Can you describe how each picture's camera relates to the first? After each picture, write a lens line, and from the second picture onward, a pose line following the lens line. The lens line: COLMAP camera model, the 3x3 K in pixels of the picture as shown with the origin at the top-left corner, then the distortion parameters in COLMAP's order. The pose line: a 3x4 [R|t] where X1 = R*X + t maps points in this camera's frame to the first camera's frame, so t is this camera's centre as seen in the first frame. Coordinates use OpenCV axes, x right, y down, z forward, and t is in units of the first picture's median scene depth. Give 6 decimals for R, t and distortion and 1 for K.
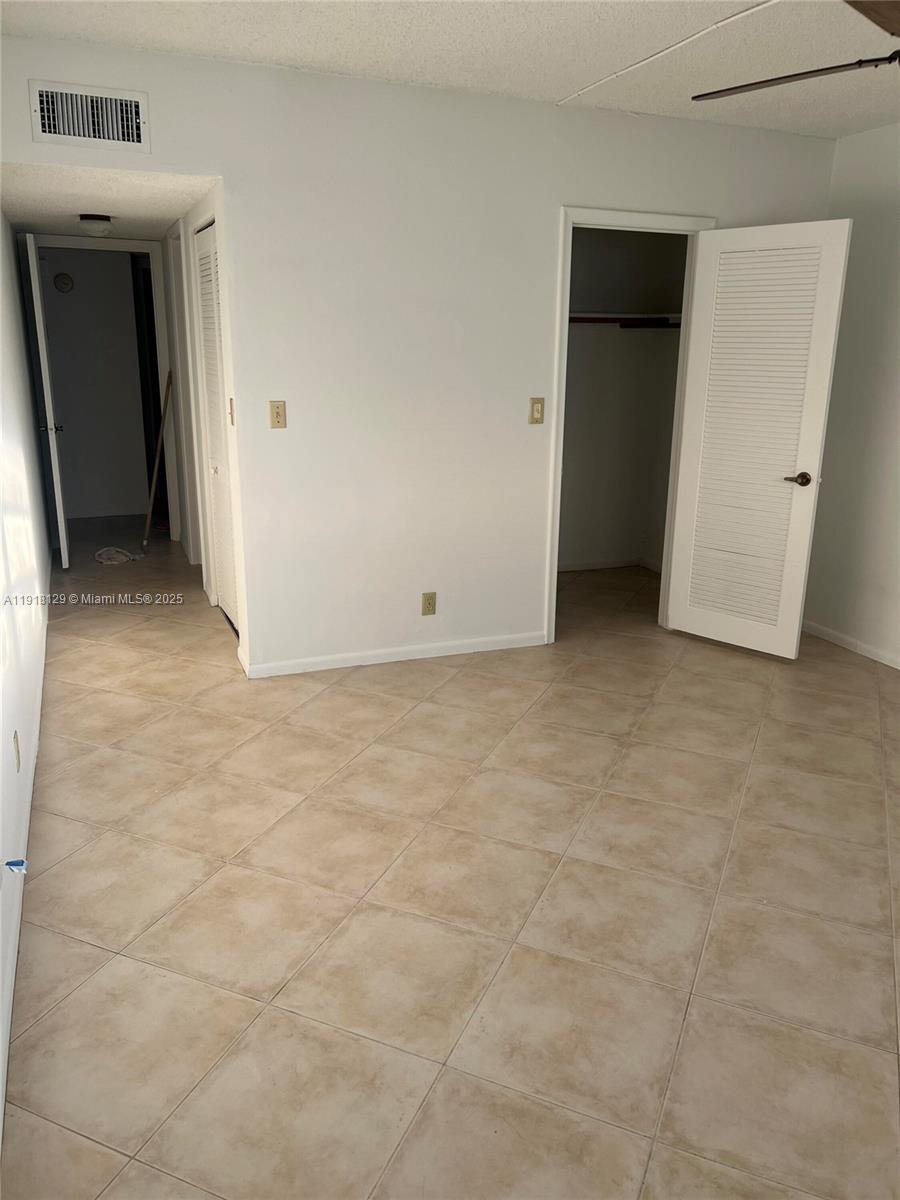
lens RADIAL K [[912.8, 0, 448.7], [0, 912.8, 601.0], [0, 0, 1]] dist [0.042316, -0.013195]
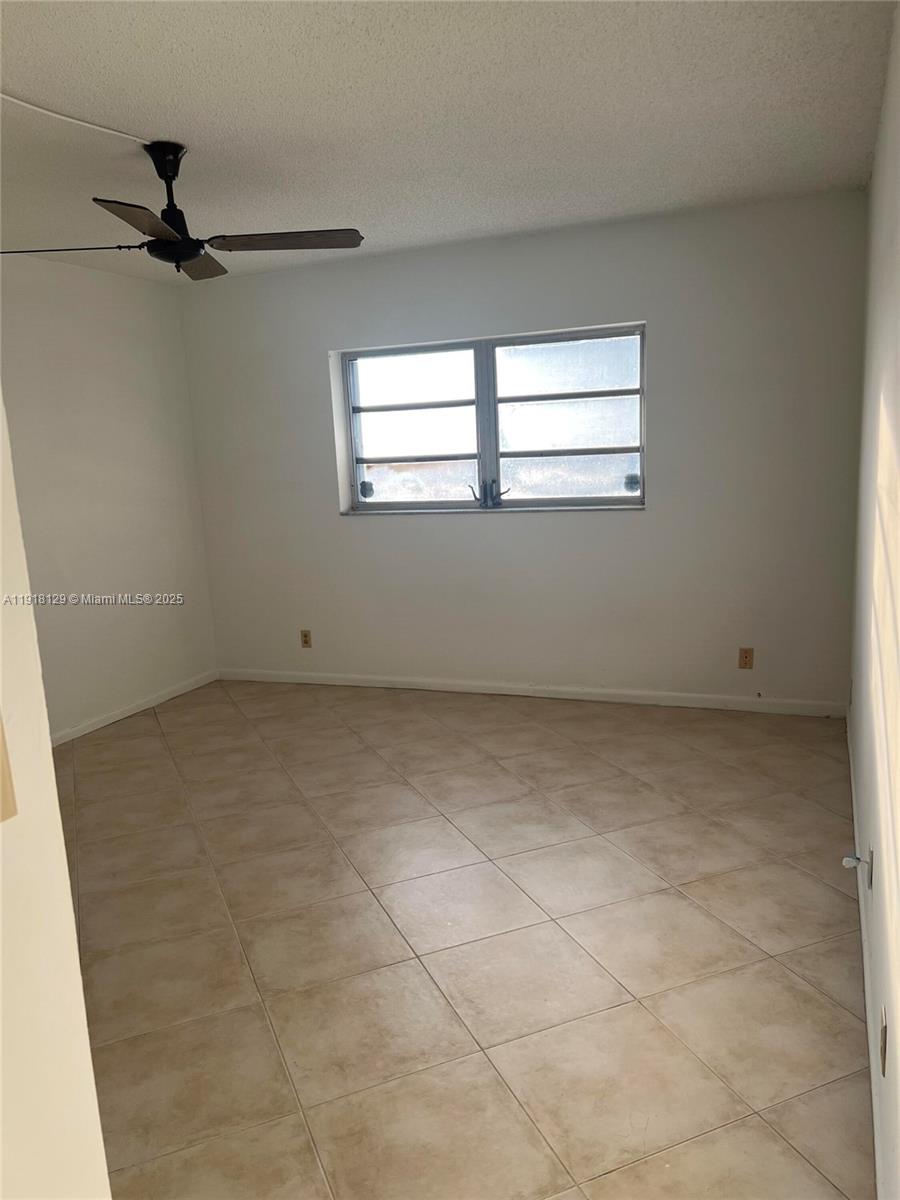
lens RADIAL K [[912.8, 0, 448.1], [0, 912.8, 598.0], [0, 0, 1]] dist [0.042316, -0.013195]
pose [[-0.720406, -0.106465, 0.685332, -0.762308], [0.229084, 0.896160, 0.380024, -0.502080], [-0.654626, 0.430770, -0.621209, 1.688519]]
